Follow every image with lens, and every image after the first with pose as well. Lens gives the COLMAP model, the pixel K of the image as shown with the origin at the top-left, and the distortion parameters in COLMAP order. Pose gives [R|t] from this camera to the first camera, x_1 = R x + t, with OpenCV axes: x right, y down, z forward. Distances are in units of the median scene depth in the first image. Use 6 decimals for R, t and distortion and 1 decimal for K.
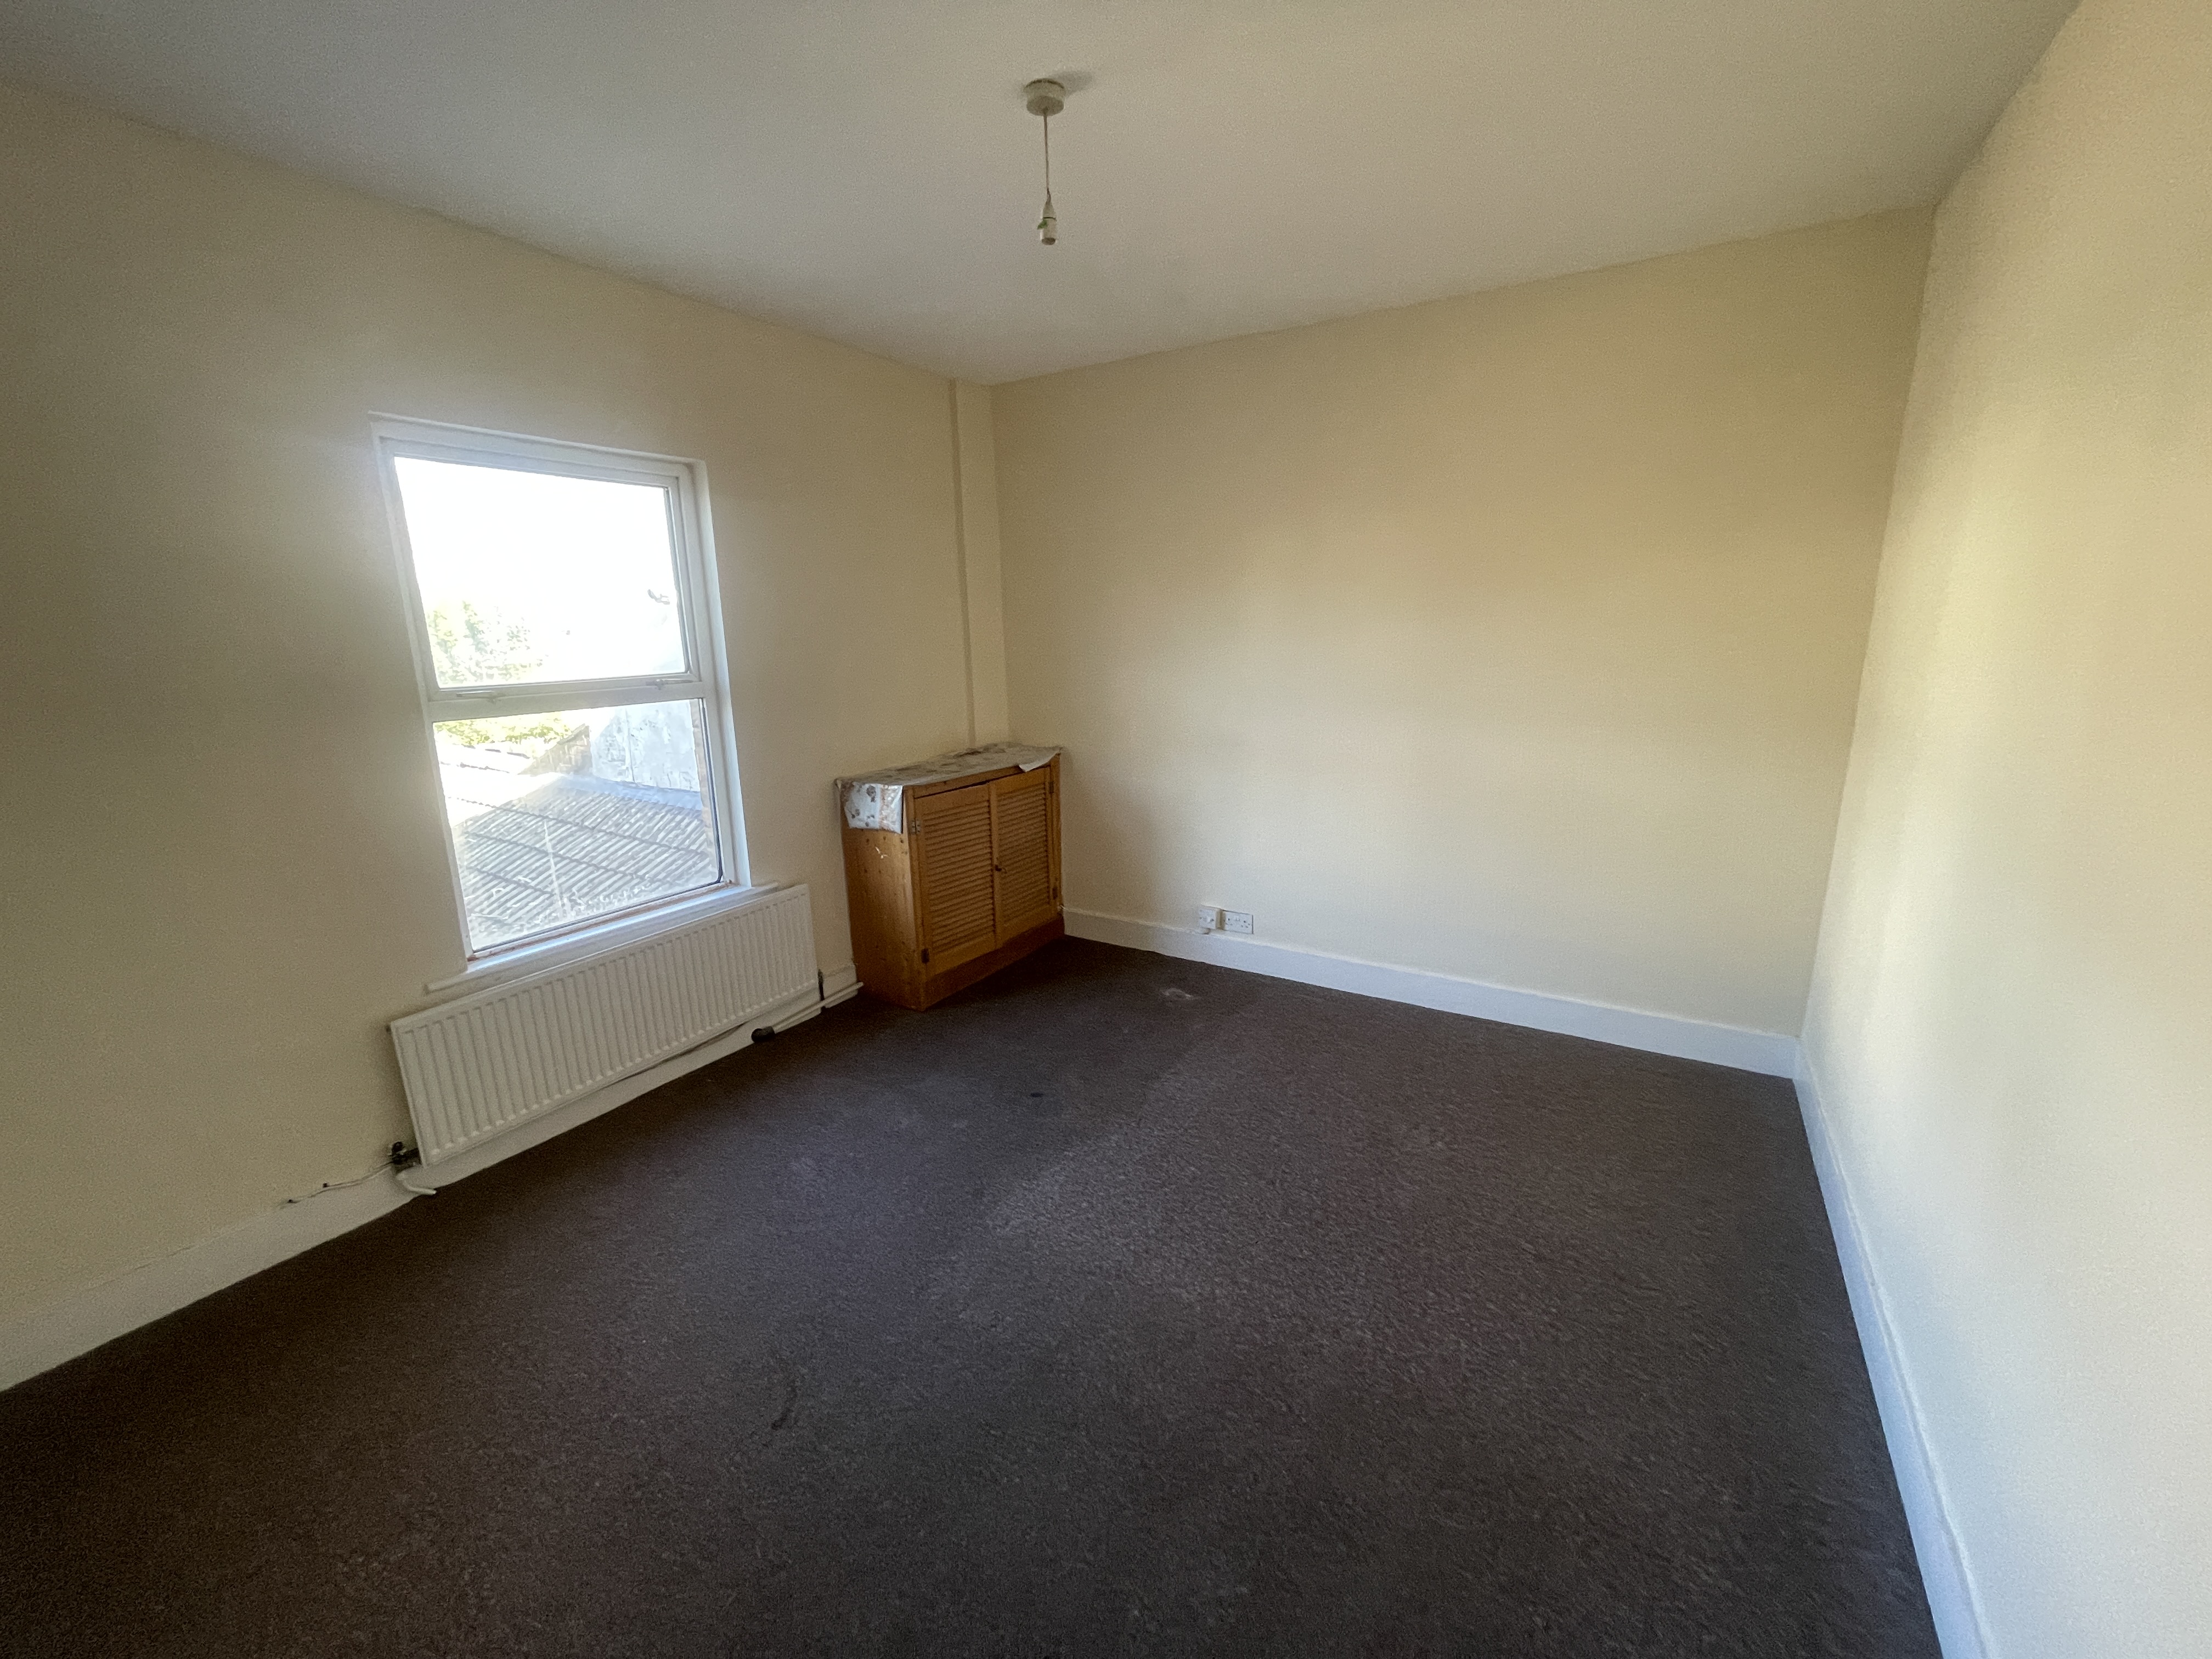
lens RADIAL K [[895.9, 0, 1099.4], [0, 895.9, 828.4], [0, 0, 1]] dist [0.007901, 0.000729]
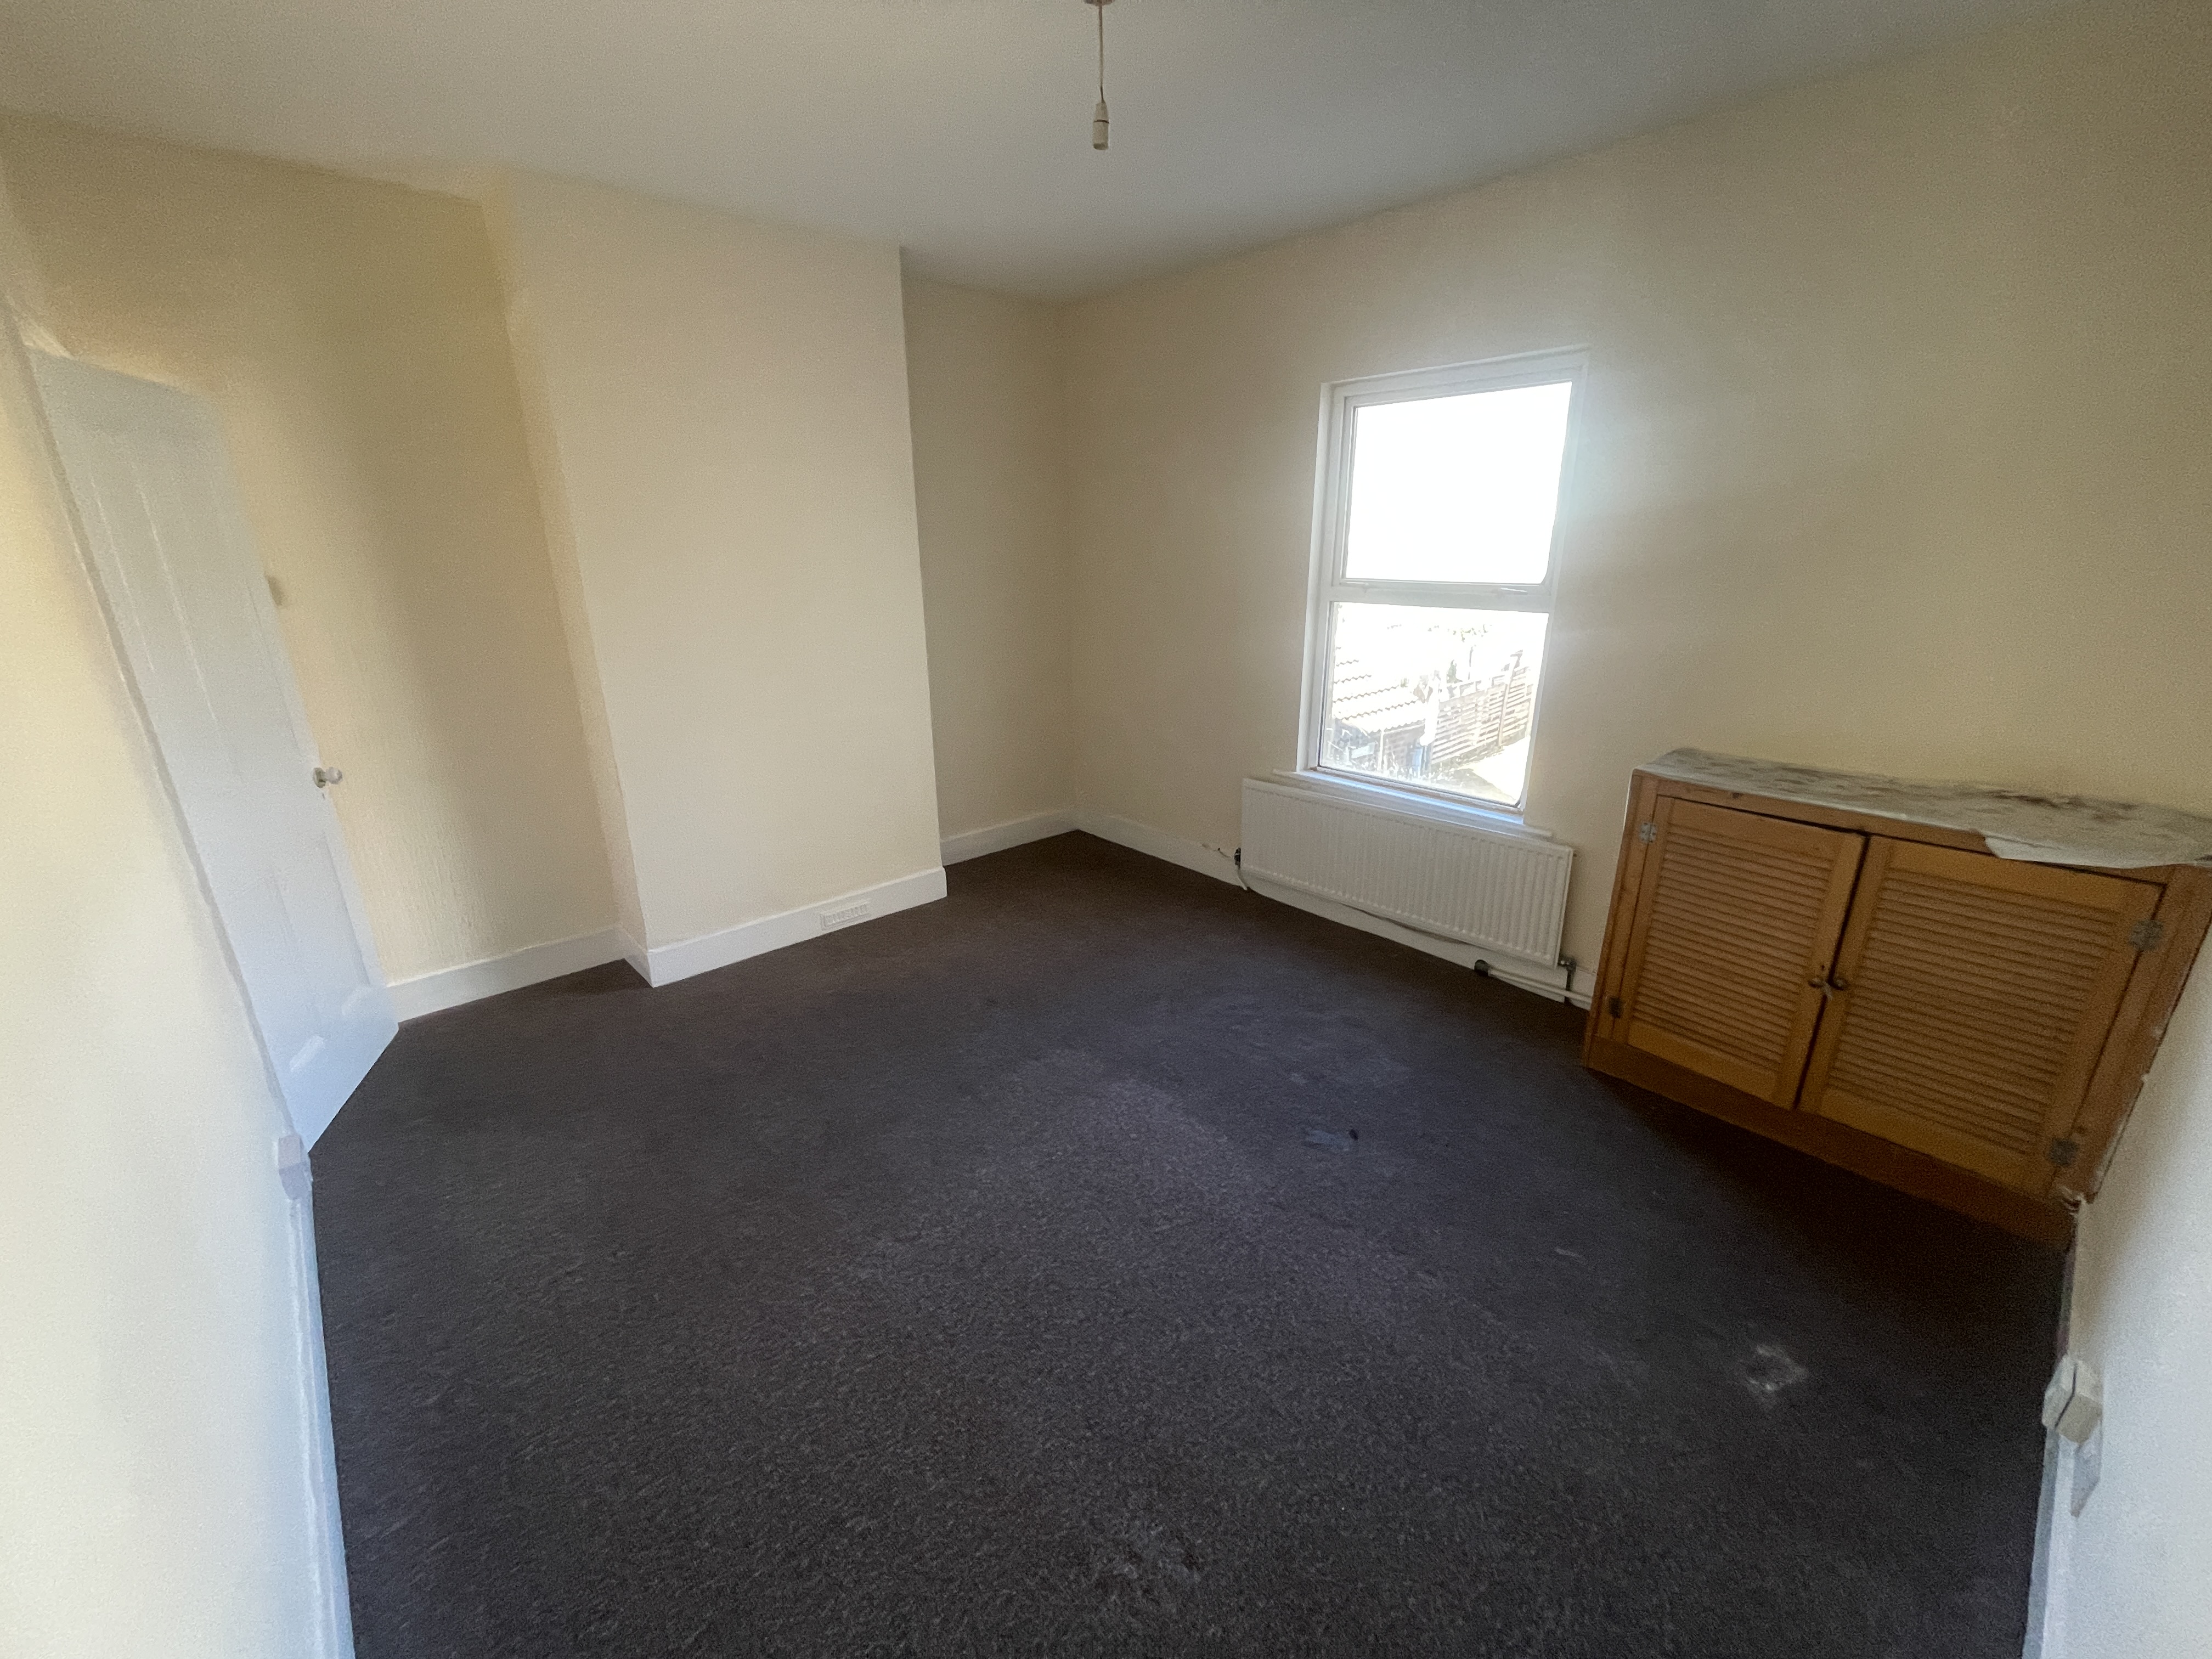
lens RADIAL K [[895.9, 0, 1100.5], [0, 895.9, 830.2], [0, 0, 1]] dist [0.007901, 0.000729]
pose [[-0.273869, 0.328523, -0.903918, 0.604948], [-0.198949, 0.900172, 0.387439, -0.211819], [0.940965, 0.285941, -0.181170, 0.796296]]
